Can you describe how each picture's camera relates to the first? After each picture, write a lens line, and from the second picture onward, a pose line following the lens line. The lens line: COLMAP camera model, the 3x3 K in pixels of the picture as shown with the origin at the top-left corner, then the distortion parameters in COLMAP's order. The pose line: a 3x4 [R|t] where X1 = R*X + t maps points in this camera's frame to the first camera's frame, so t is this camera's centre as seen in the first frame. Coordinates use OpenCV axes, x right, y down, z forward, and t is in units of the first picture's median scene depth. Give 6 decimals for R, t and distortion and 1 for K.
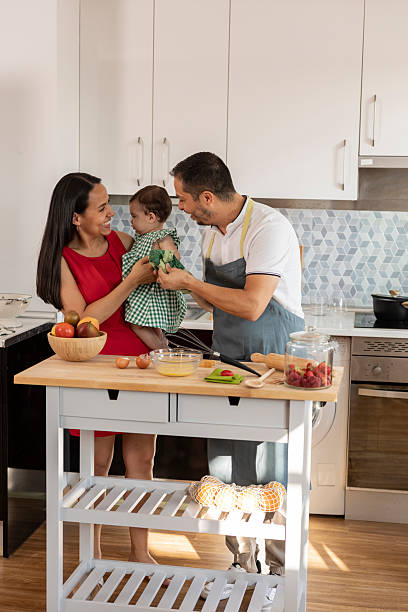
lens RADIAL K [[1030.4, 0, 204.0], [0, 1030.4, 306.0], [0, 0, 1]] dist [-0.005339, 0.005186]
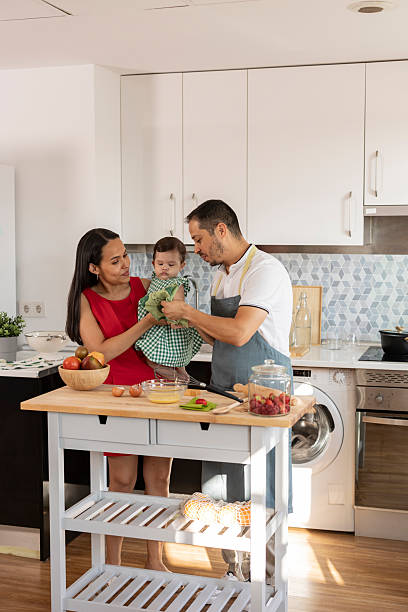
lens RADIAL K [[928.2, 0, 204.0], [0, 928.2, 306.0], [0, 0, 1]] dist [0.017848, -0.035571]
pose [[0.990534, -0.008255, -0.137021, 0.129553], [0.003283, 0.999329, -0.036469, -0.001945], [0.137230, 0.035674, 0.989897, -0.010920]]
